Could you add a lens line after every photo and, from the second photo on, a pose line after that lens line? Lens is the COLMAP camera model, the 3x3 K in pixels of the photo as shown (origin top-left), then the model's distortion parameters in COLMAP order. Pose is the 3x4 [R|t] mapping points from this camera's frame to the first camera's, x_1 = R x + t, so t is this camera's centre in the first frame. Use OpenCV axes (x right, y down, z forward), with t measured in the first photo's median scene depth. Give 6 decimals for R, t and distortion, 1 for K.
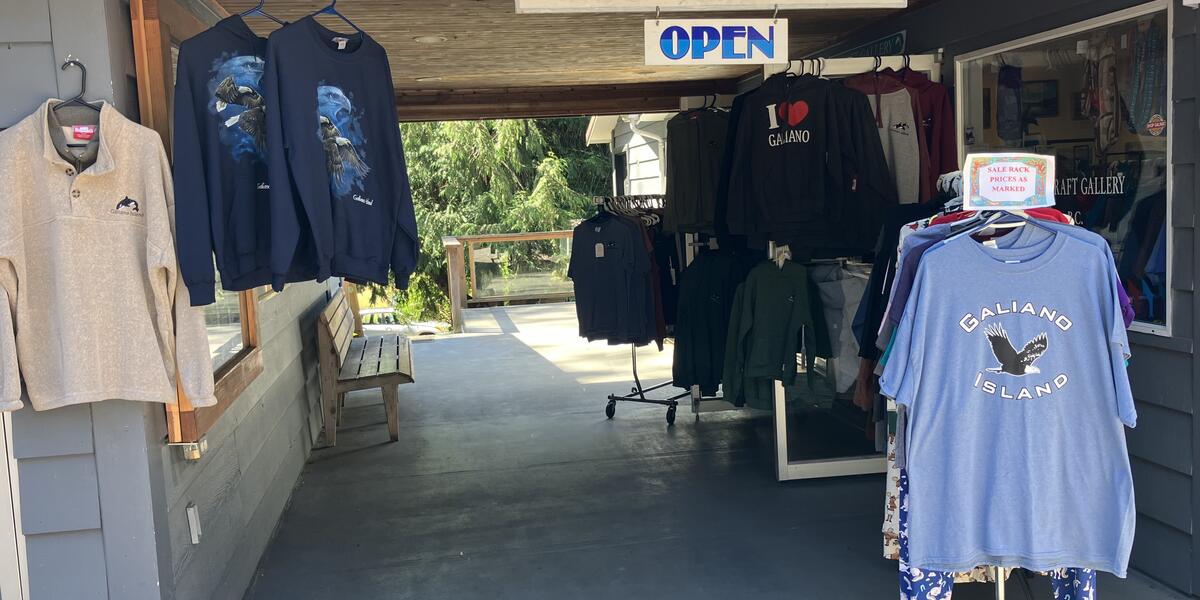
lens RADIAL K [[1052.4, 0, 600.0], [0, 1052.4, 300.0], [0, 0, 1]] dist [0.089212, -0.003390]
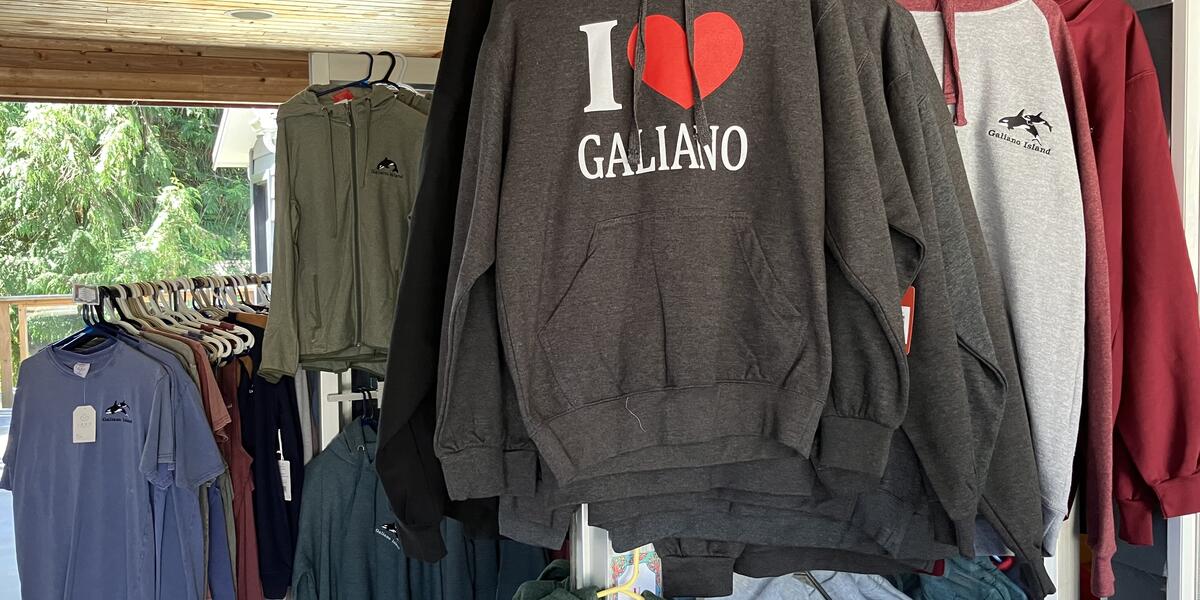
lens RADIAL K [[1064.2, 0, 600.0], [0, 1064.2, 300.0], [0, 0, 1]] dist [-0.014222, -0.008768]
pose [[0.956284, 0.013158, 0.292143, 0.022880], [-0.002478, 0.999316, -0.036898, -0.027512], [-0.292428, 0.034561, 0.955663, 0.200867]]
